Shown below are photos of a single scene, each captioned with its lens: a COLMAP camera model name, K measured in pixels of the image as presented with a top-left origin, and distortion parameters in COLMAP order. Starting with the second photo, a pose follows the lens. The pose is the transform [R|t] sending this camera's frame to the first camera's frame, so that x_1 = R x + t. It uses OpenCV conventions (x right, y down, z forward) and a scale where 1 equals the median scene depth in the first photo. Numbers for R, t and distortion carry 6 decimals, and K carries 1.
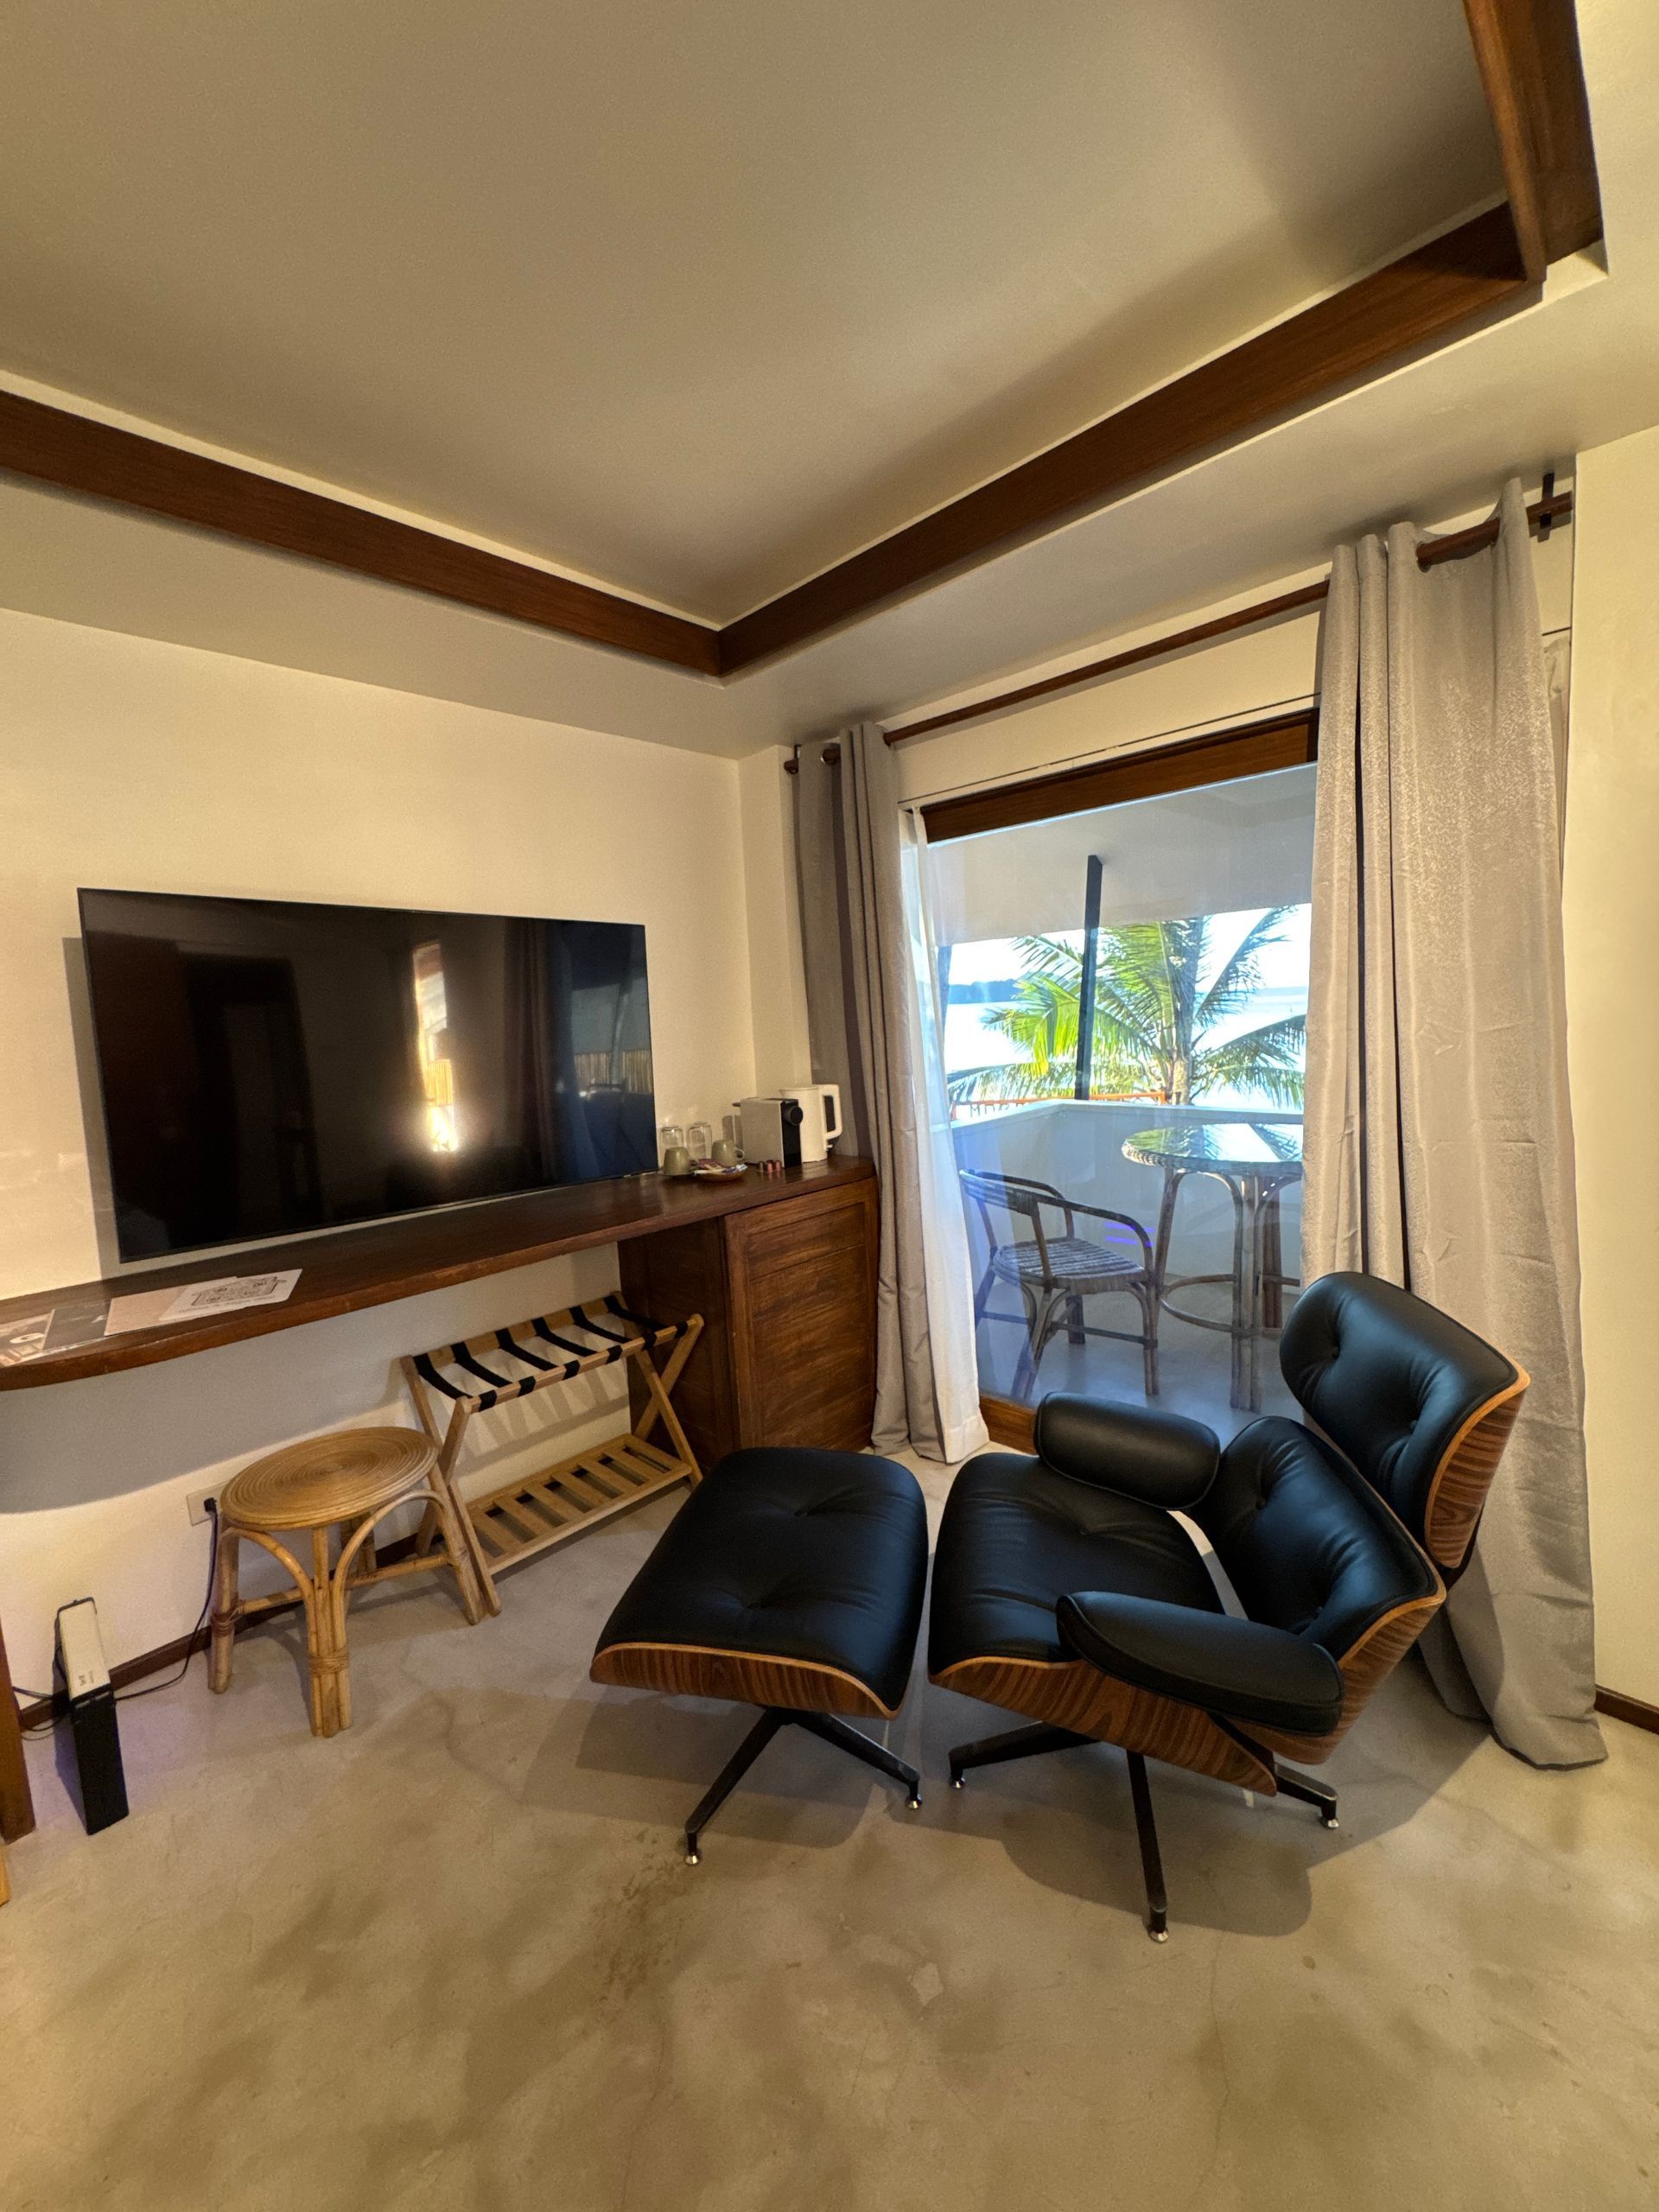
lens RADIAL K [[881.7, 0, 828.2], [0, 881.7, 1111.1], [0, 0, 1]] dist [-0.002431, 0.000425]
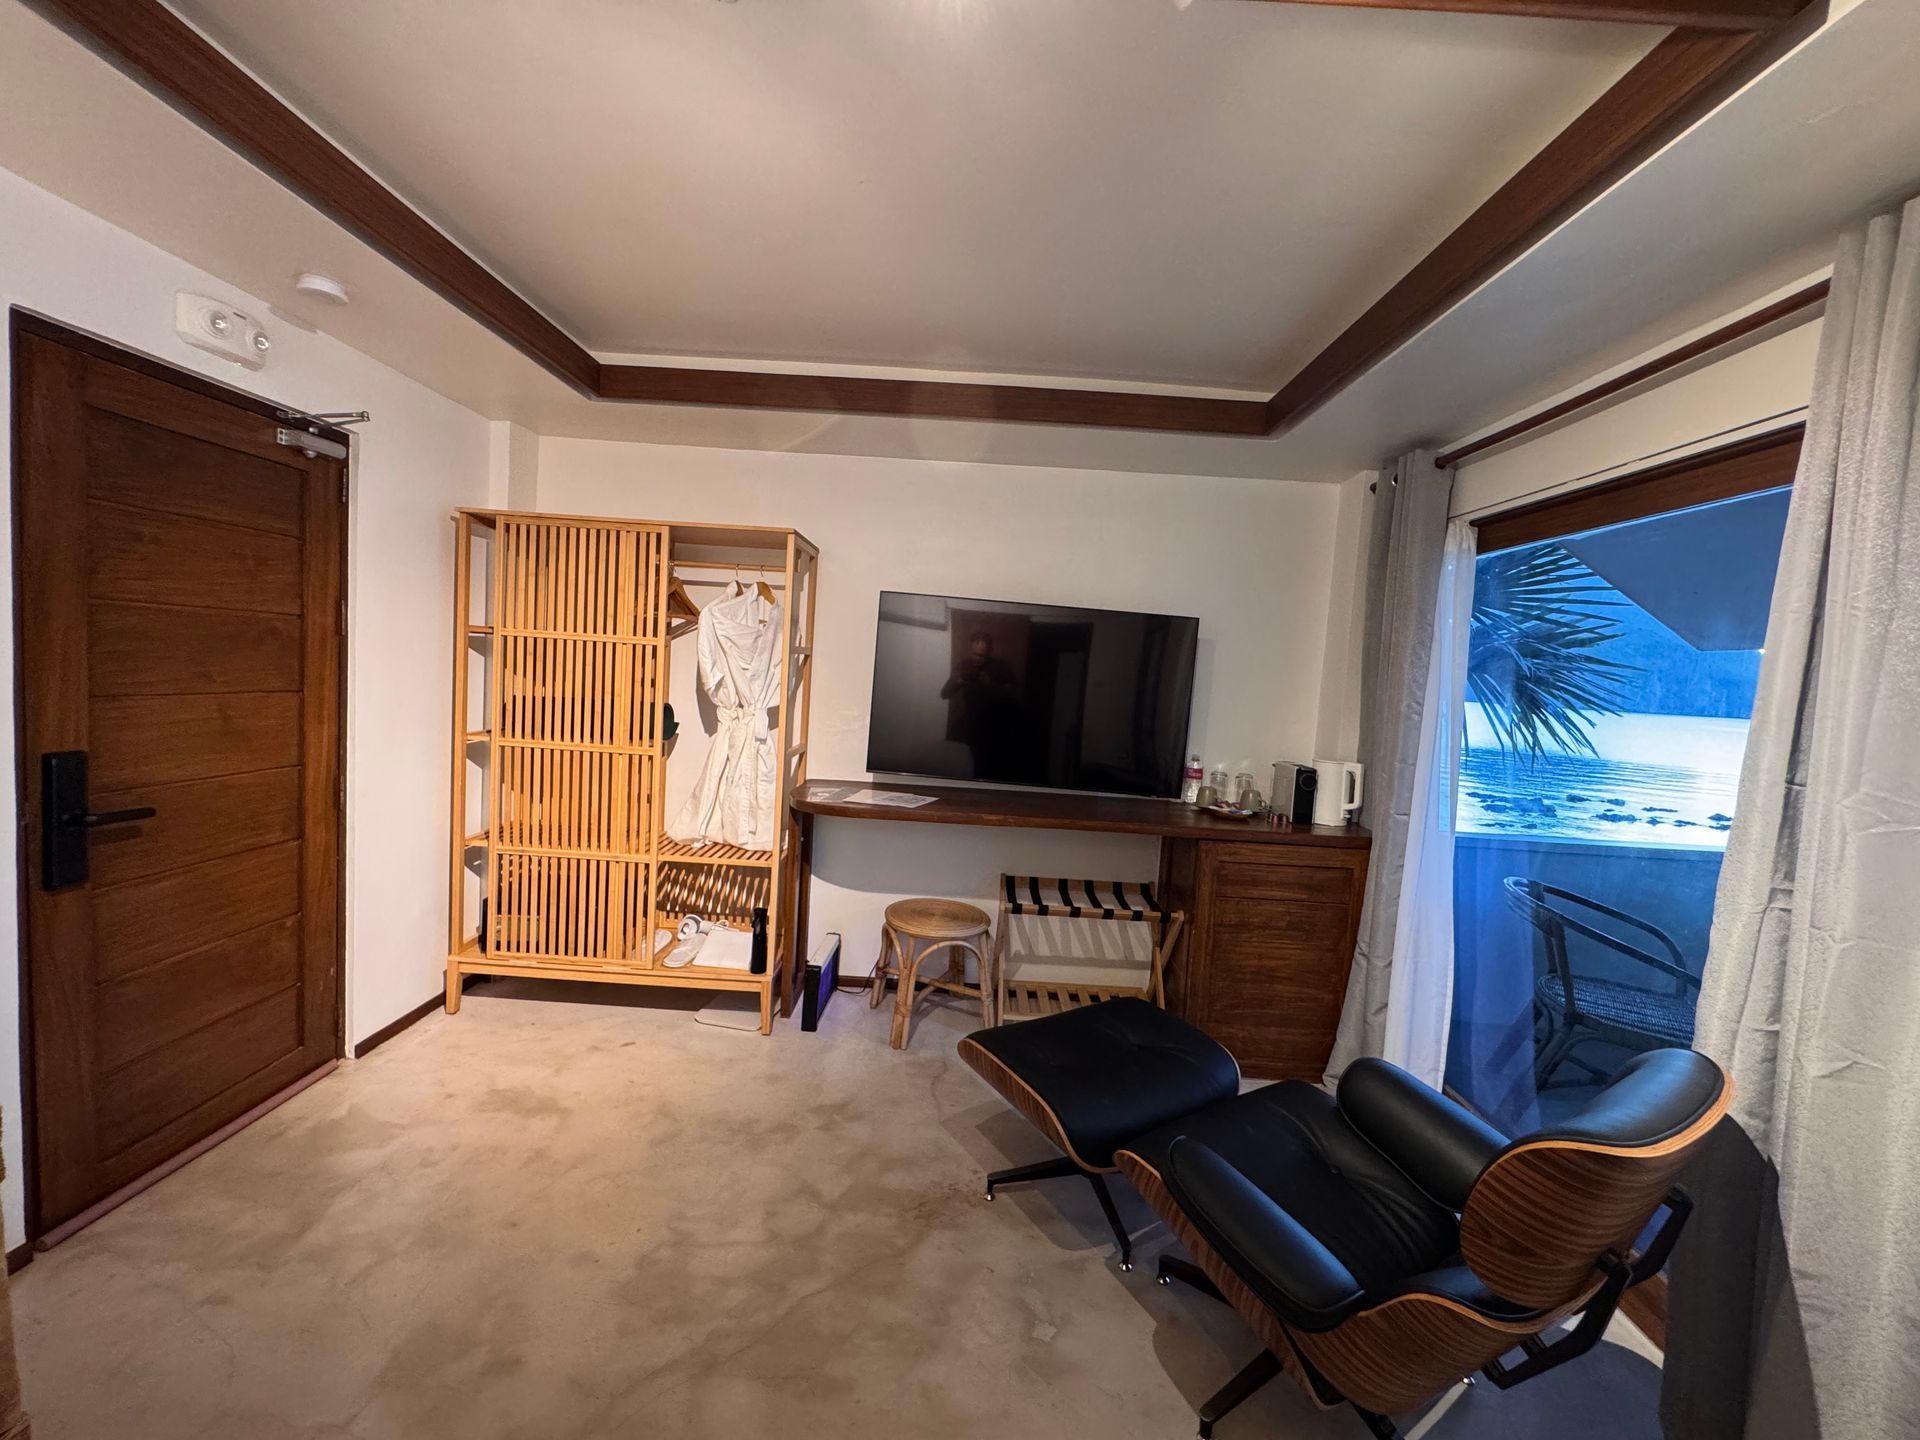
lens RADIAL K [[765.3, 0, 958.2], [0, 765.3, 717.5], [0, 0, 1]] dist [-0.002431, 0.000425]
pose [[0.681123, 0.141231, -0.718418, 0.444261], [-0.178511, 0.983642, 0.024126, -0.024620], [0.710074, 0.111813, 0.695193, -0.071089]]
